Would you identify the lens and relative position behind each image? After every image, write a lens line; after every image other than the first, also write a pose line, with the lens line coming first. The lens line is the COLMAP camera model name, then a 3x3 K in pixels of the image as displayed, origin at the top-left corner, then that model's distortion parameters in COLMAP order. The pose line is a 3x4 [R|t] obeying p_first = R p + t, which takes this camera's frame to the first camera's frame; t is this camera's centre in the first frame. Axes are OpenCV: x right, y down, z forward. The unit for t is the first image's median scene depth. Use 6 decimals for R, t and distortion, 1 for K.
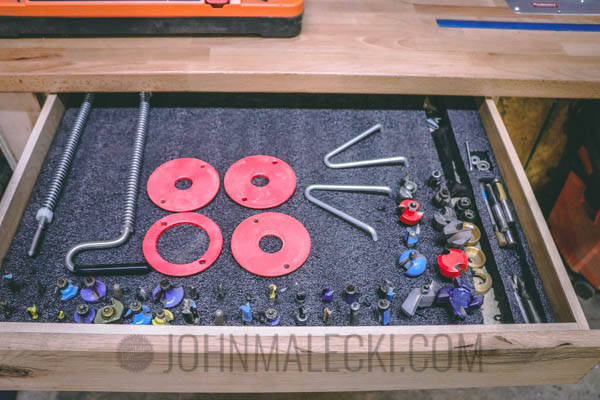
lens RADIAL K [[513.1, 0, 300.0], [0, 513.1, 200.0], [0, 0, 1]] dist [-0.074743, -0.000402]
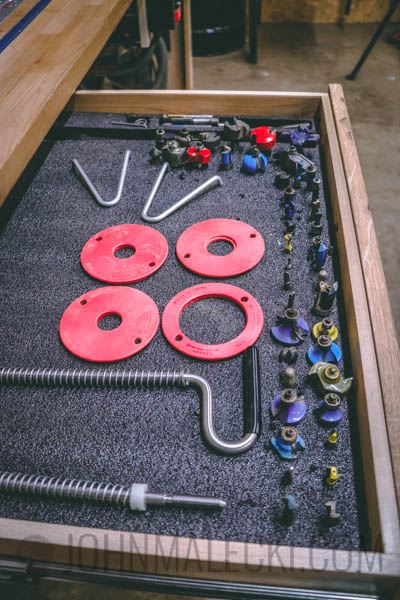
lens RADIAL K [[513.1, 0, 200.0], [0, 513.1, 300.0], [0, 0, 1]] dist [-0.074743, -0.000402]
pose [[0.131351, -0.738934, 0.660850, -0.657204], [0.787660, 0.482572, 0.383035, -0.218018], [-0.601946, 0.470213, 0.645415, 0.457444]]
